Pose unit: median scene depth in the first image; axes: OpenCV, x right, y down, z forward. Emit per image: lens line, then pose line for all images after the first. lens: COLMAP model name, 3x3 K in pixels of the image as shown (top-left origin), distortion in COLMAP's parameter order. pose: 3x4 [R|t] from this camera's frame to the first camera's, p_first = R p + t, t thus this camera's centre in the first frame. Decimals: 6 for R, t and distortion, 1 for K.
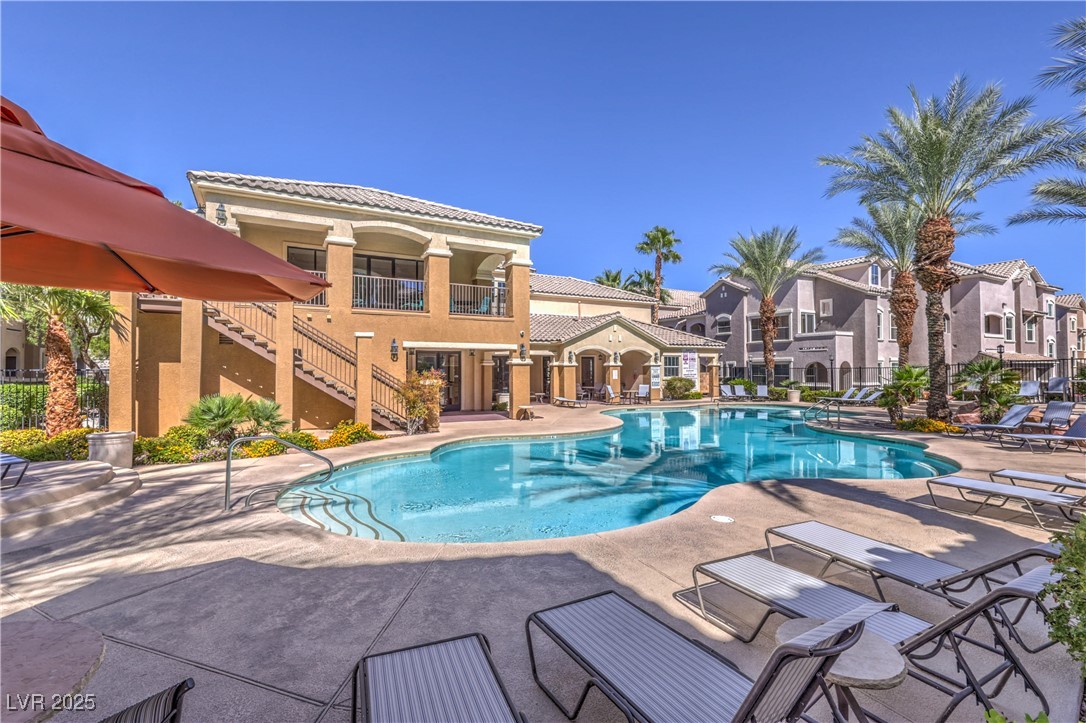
lens RADIAL K [[503.6, 0, 543.0], [0, 503.6, 361.5], [0, 0, 1]] dist [-0.002814, -0.000509]
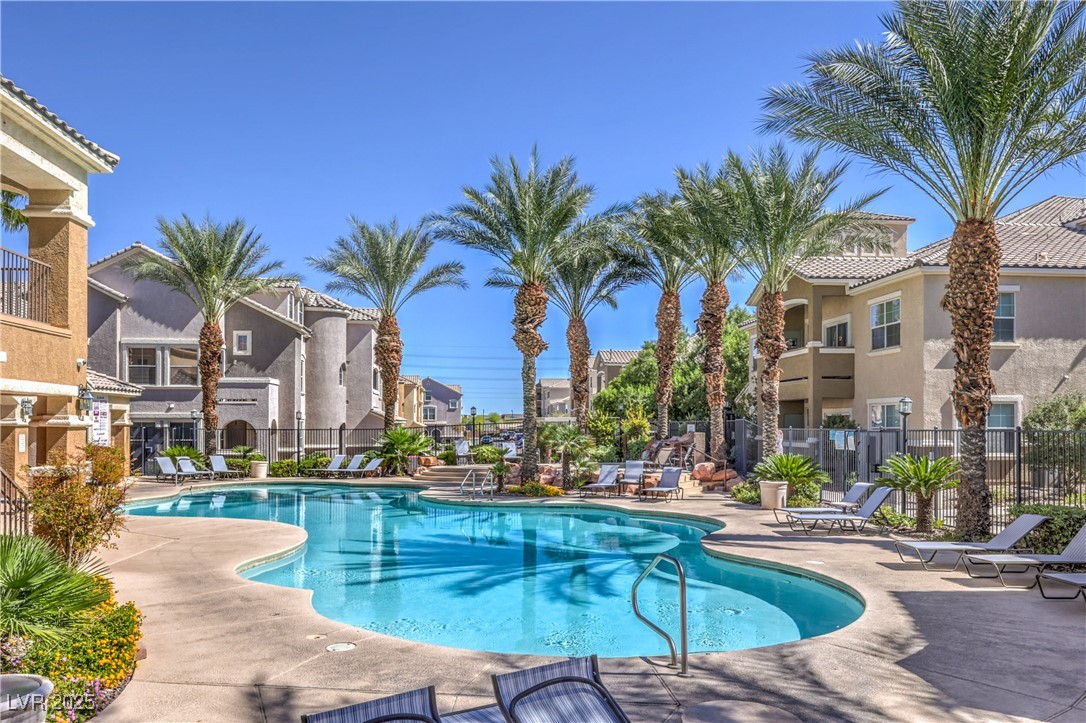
lens RADIAL K [[824.0, 0, 541.6], [0, 824.0, 416.3], [0, 0, 1]] dist [0.011963, 0.005044]
pose [[0.416987, 0.012987, 0.908819, -0.411604], [-0.016017, 0.999848, -0.006938, -0.003811], [-0.908771, -0.011664, 0.417132, 0.180678]]
